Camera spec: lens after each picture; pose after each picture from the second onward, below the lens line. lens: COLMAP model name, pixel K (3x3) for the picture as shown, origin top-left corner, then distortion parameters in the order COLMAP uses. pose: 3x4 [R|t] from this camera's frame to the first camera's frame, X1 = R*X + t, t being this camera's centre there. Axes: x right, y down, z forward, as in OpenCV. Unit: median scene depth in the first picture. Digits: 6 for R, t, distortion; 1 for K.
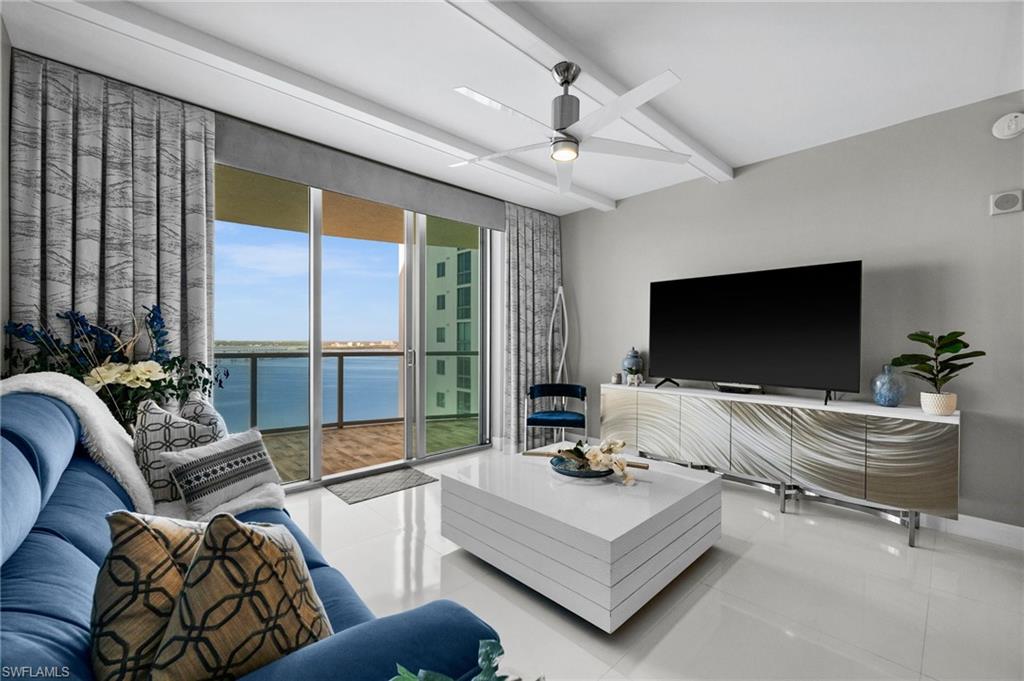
lens RADIAL K [[422.6, 0, 512.8], [0, 422.6, 342.9], [0, 0, 1]] dist [-0.001377, 0.000191]
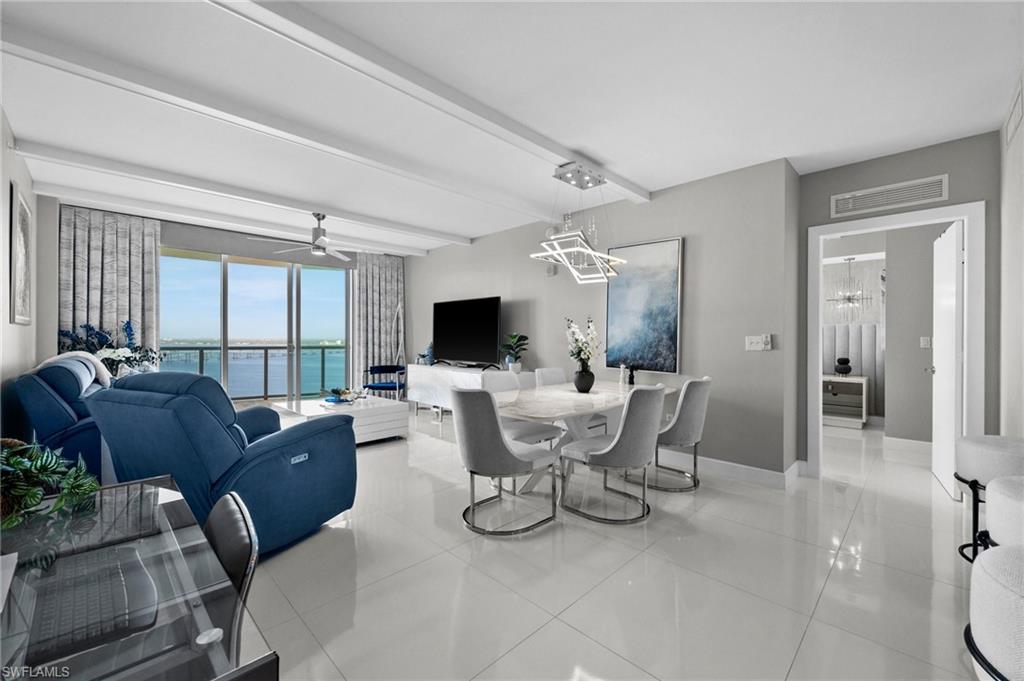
lens RADIAL K [[413.8, 0, 511.8], [0, 413.8, 339.1], [0, 0, 1]] dist [-0.002268, 0.000322]
pose [[0.999605, -0.001334, 0.028059, 0.964540], [0.001447, 0.999991, -0.003981, 0.010541], [-0.028053, 0.004020, 0.999598, -1.061394]]
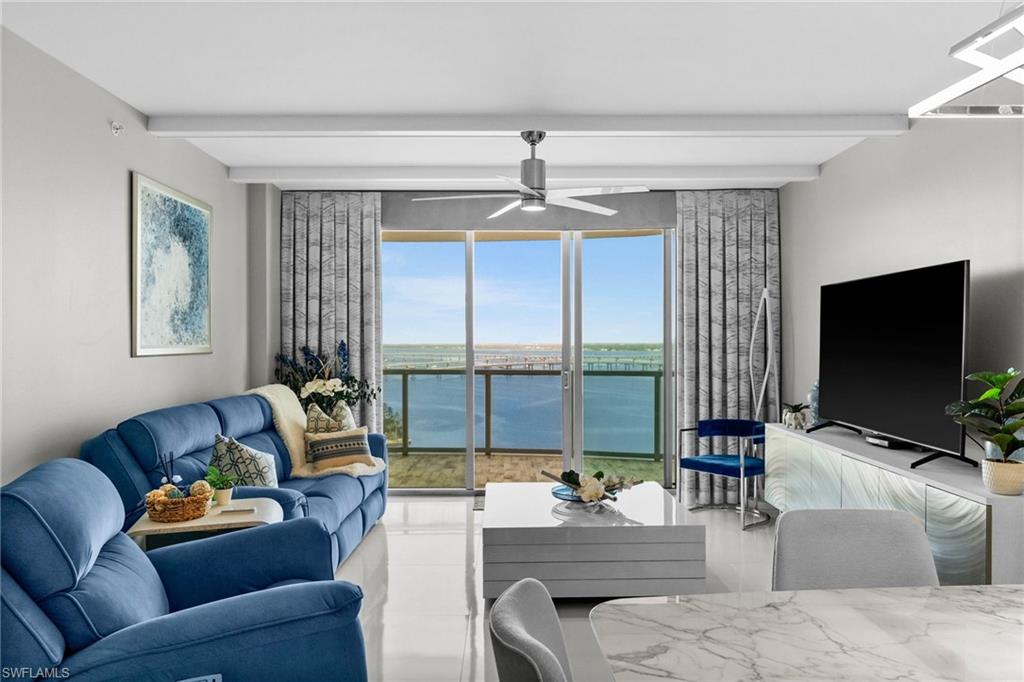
lens RADIAL K [[698.6, 0, 510.3], [0, 698.6, 347.8], [0, 0, 1]] dist [-0.001799, 0.001199]
pose [[0.729381, 0.000189, -0.684107, 1.232974], [0.001235, 0.999998, 0.001593, -0.066454], [0.684106, -0.002006, 0.729380, -0.368238]]
